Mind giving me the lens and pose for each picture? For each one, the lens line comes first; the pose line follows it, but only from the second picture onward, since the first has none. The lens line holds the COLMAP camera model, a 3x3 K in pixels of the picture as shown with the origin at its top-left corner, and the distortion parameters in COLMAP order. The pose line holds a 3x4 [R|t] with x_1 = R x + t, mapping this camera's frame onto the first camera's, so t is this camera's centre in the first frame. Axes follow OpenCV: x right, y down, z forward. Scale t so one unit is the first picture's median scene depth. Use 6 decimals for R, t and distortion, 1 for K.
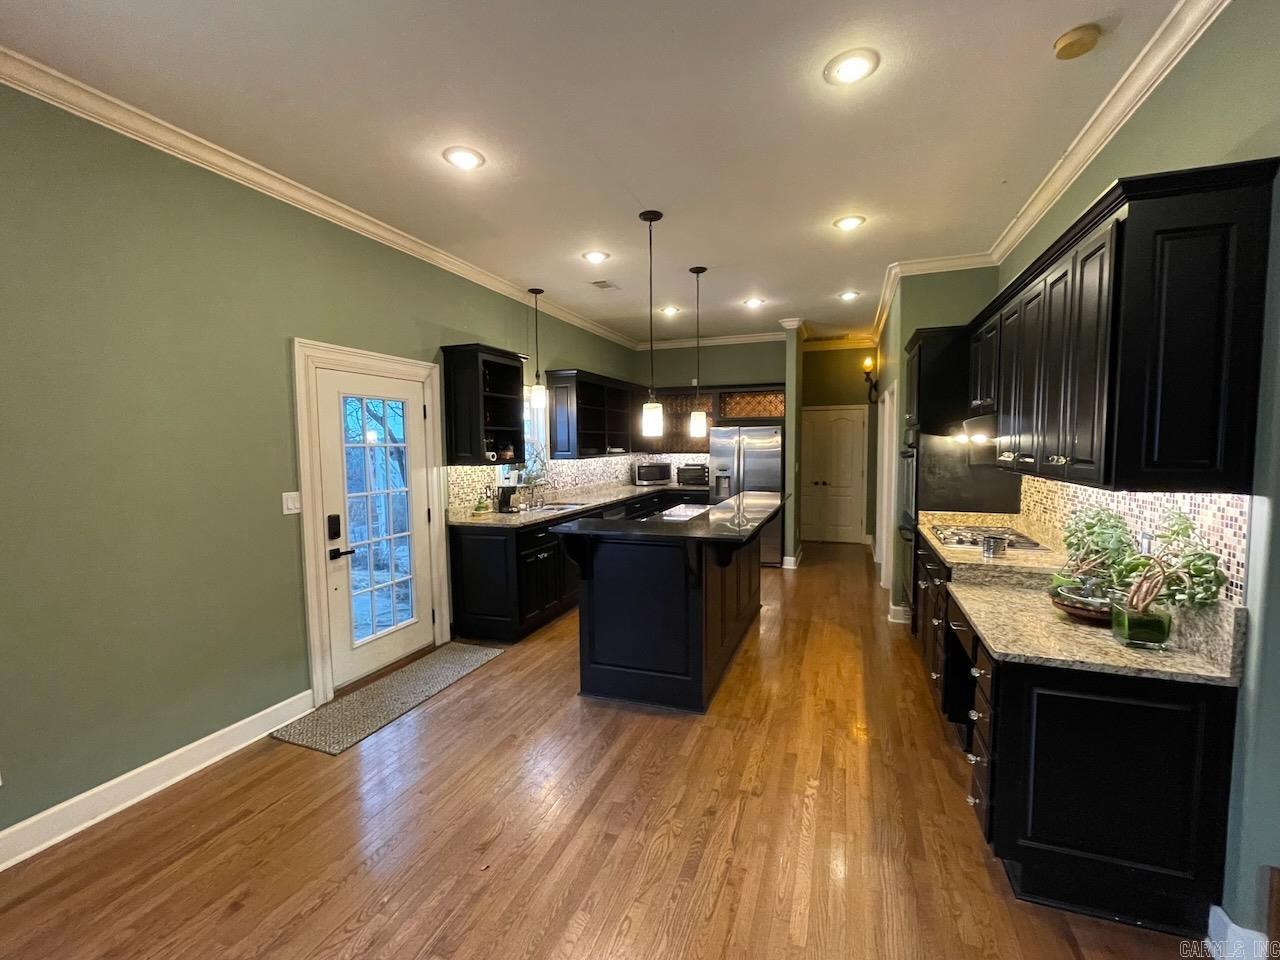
lens RADIAL K [[555.7, 0, 640.0], [0, 555.7, 480.0], [0, 0, 1]] dist [0.000797, 0.000104]
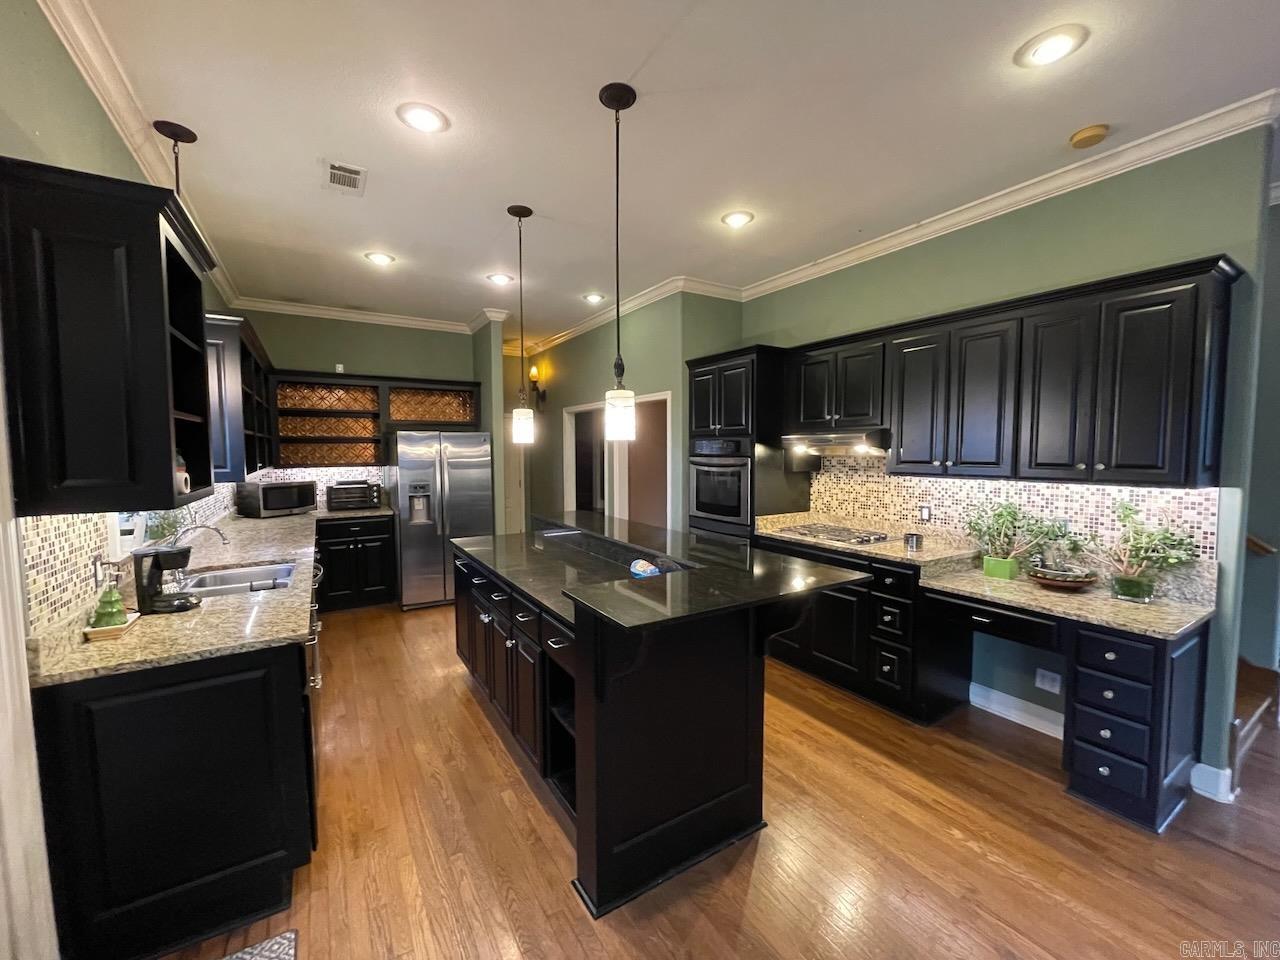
lens RADIAL K [[517.4, 0, 647.9], [0, 517.4, 477.0], [0, 0, 1]] dist [0.000152, -0.000074]
pose [[0.606598, -0.034117, 0.794277, -0.364837], [0.049575, 0.998758, 0.005040, -0.032027], [-0.793462, 0.036320, 0.607535, 0.503663]]
